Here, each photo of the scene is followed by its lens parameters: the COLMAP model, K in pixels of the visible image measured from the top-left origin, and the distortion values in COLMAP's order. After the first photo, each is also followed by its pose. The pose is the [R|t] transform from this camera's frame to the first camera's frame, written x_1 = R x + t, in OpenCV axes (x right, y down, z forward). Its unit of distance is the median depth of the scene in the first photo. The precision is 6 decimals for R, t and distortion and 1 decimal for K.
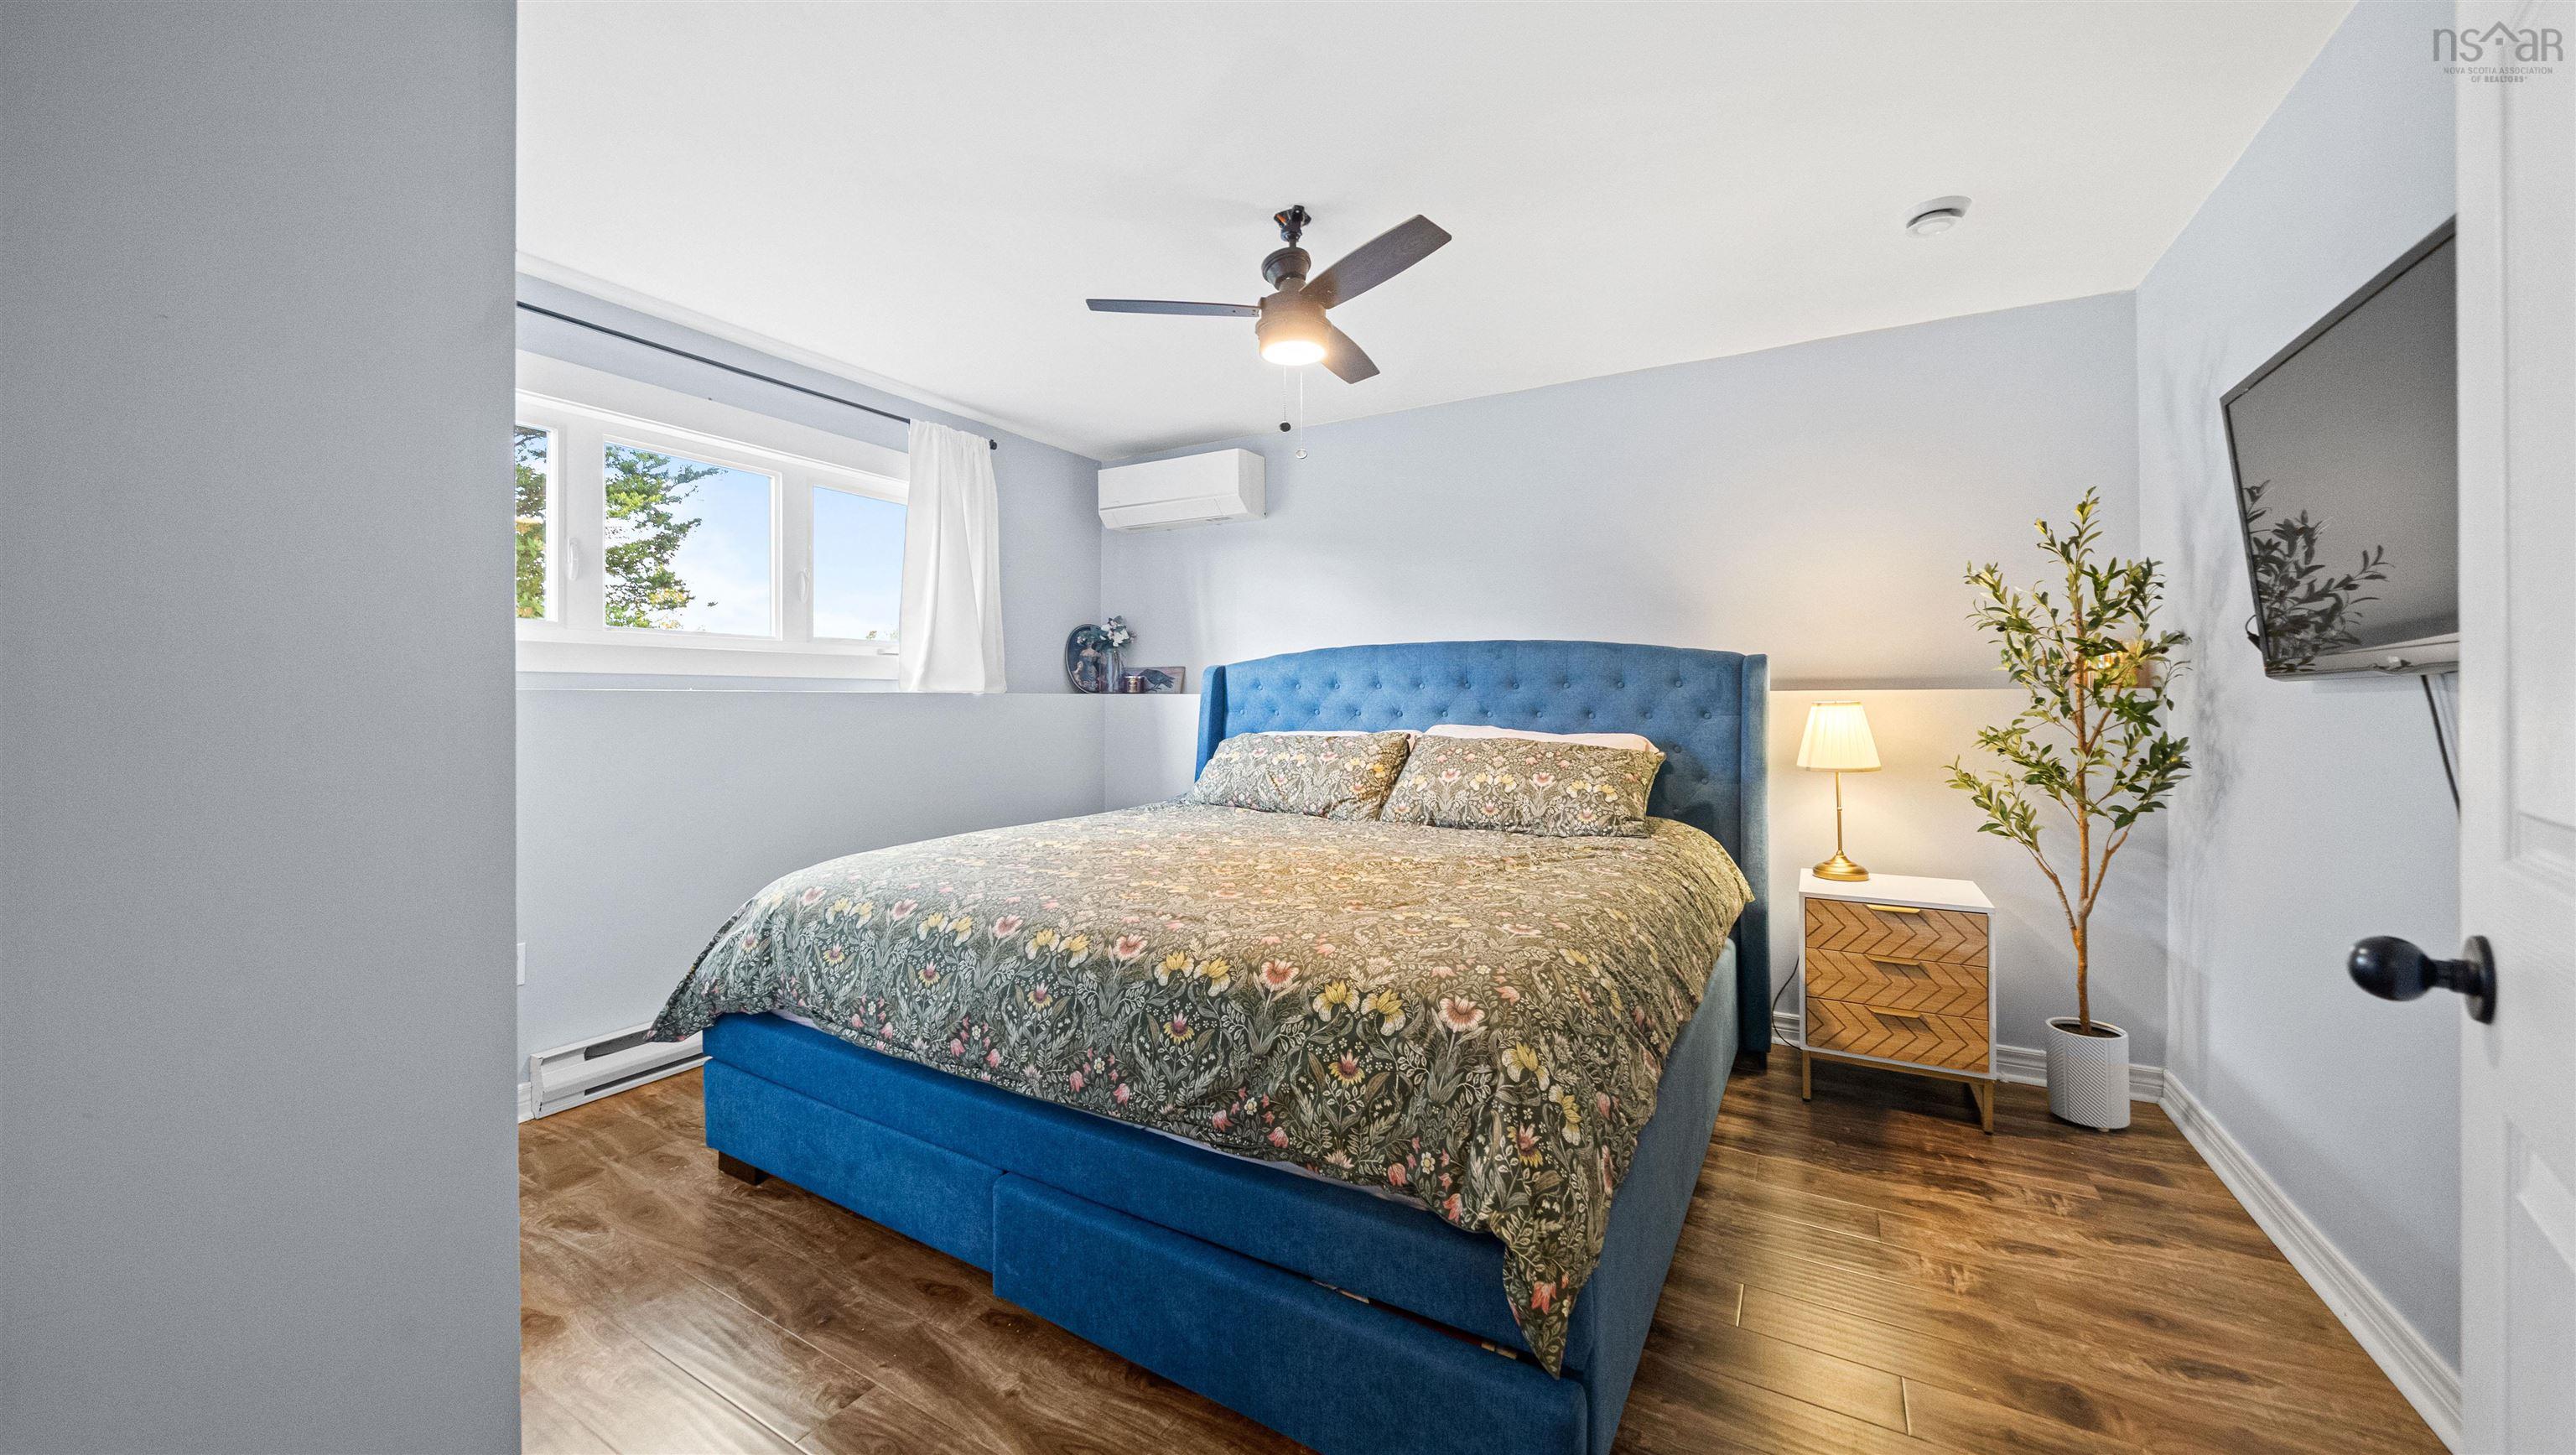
lens RADIAL K [[923.1, 0, 1288.2], [0, 923.1, 695.0], [0, 0, 1]] dist [0.000470, 0.000003]
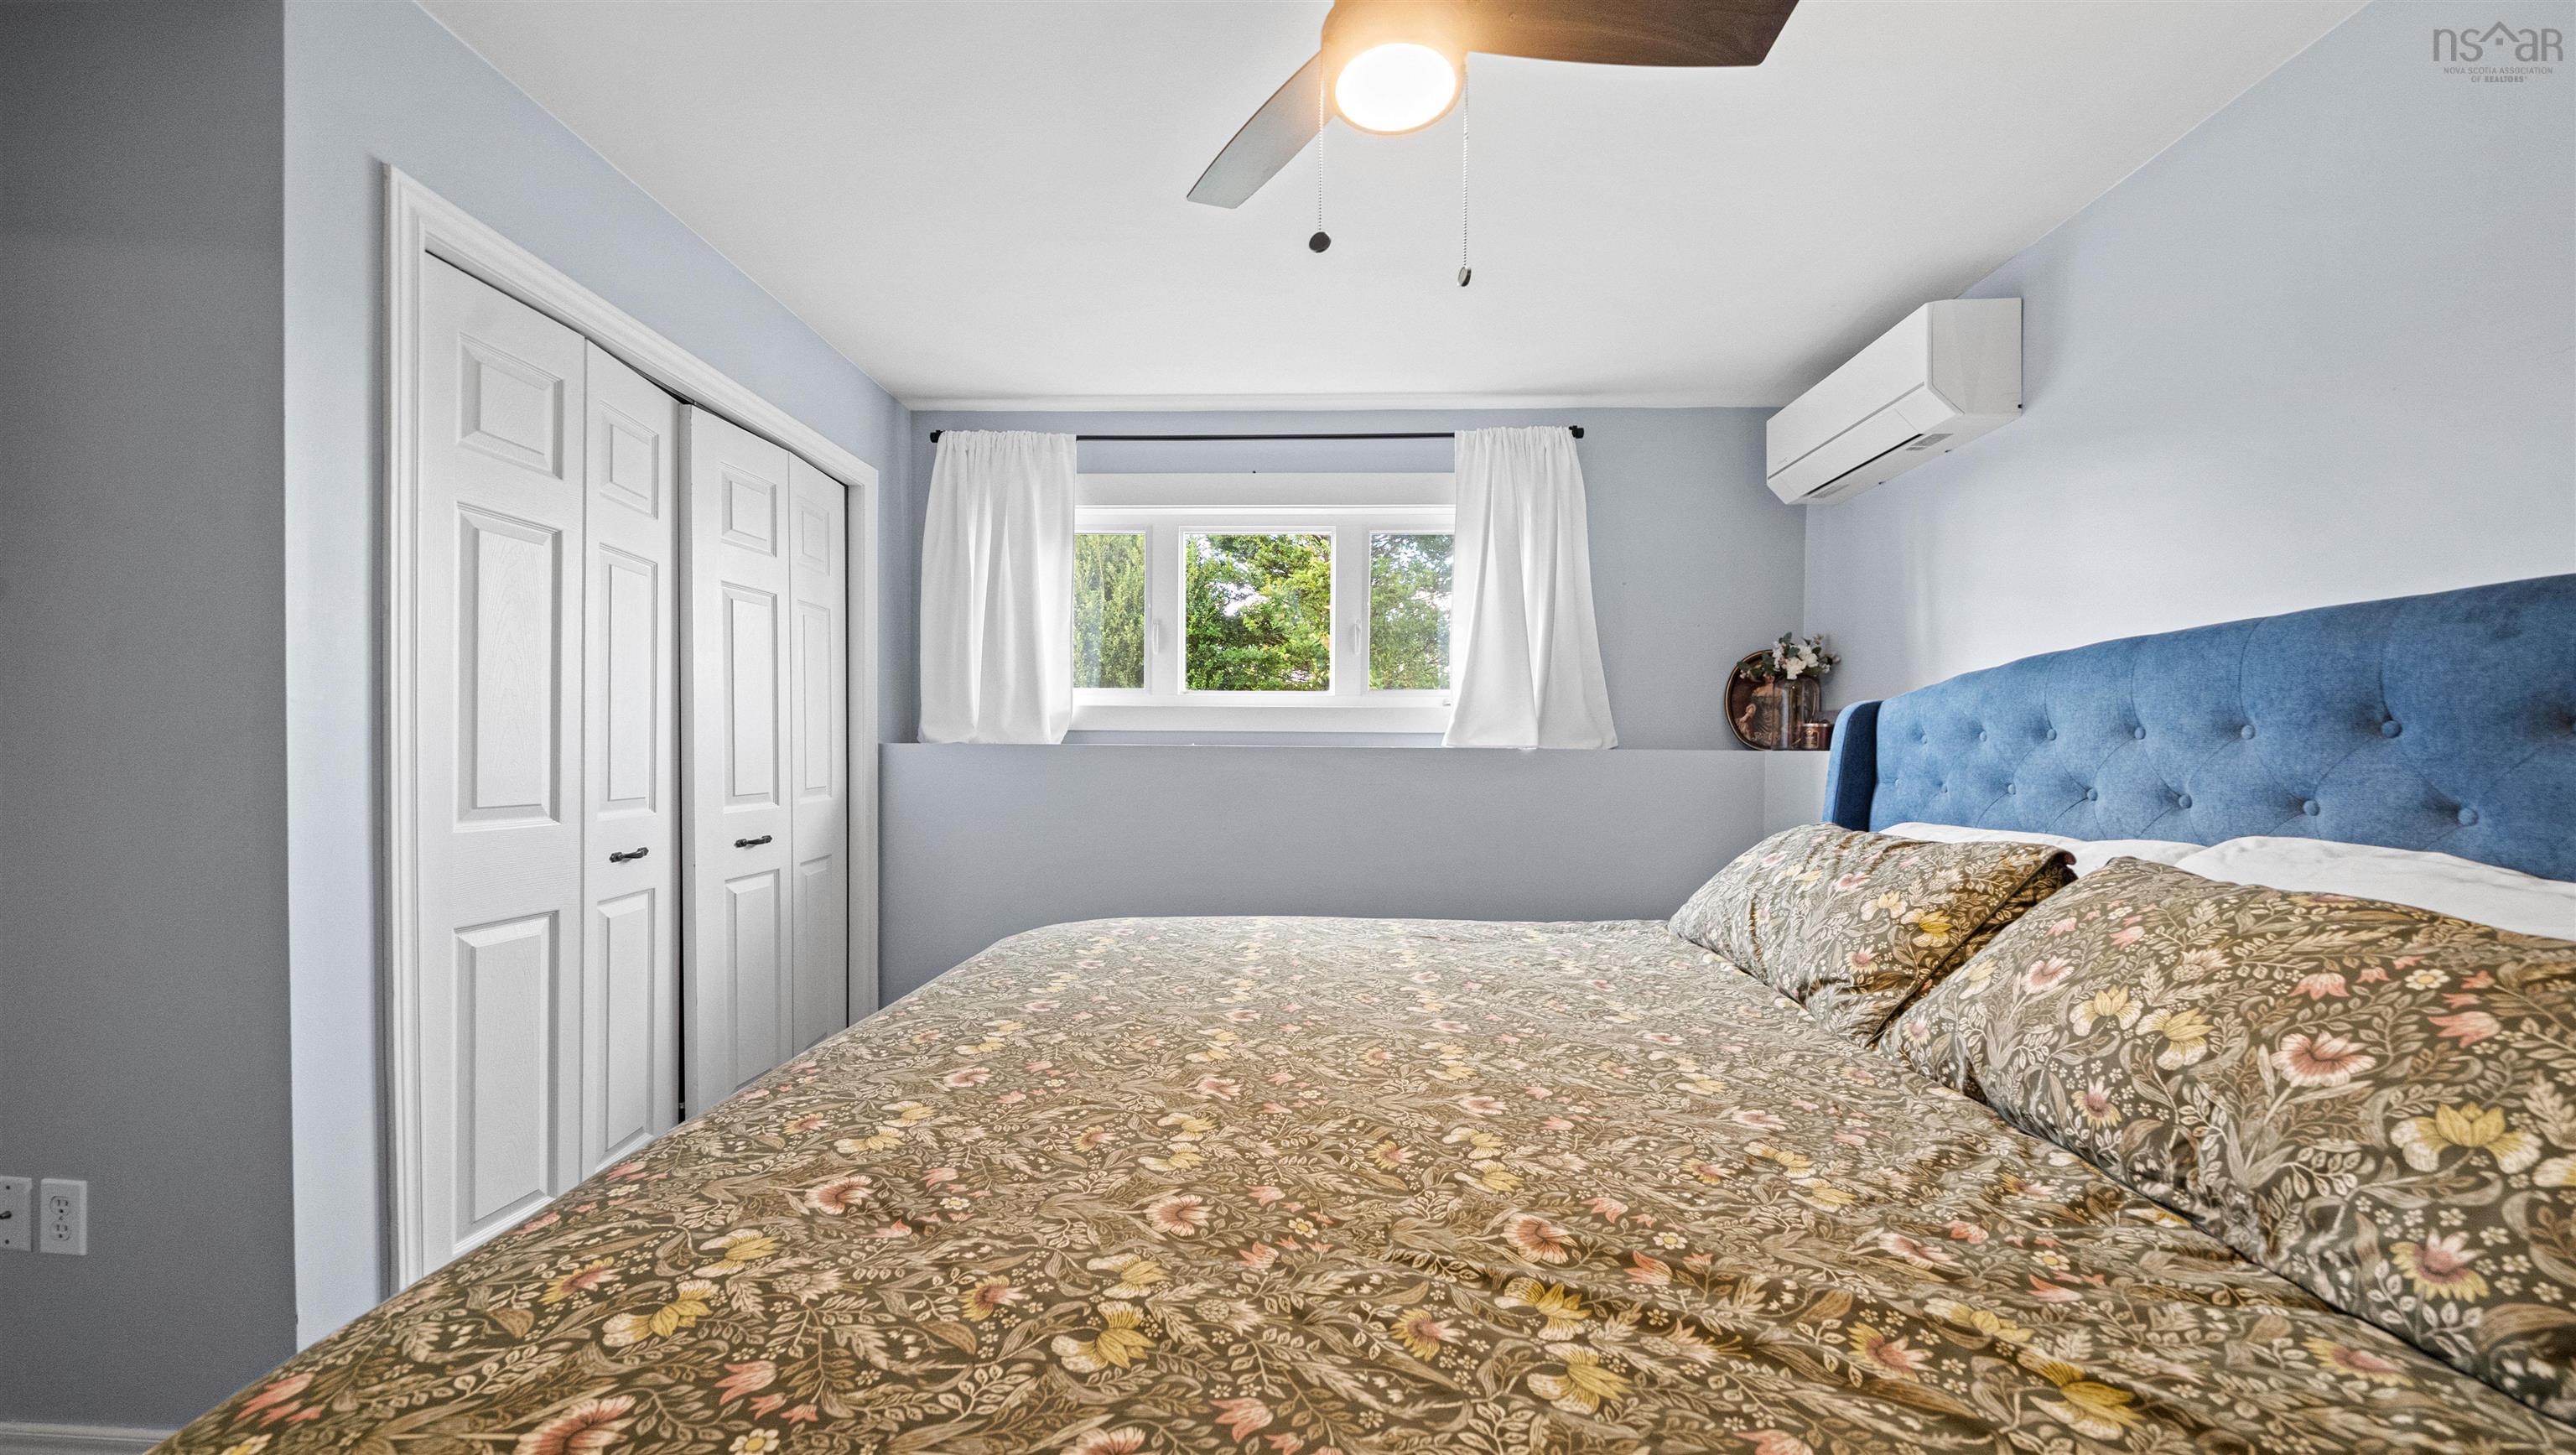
lens RADIAL K [[919.2, 0, 1290.8], [0, 919.2, 768.3], [0, 0, 1]] dist [0.000571, 0.000010]
pose [[0.473597, 0.020128, -0.880512, 0.277962], [-0.003991, 0.999778, 0.020708, -0.001041], [0.880733, -0.006293, 0.473572, 0.447224]]
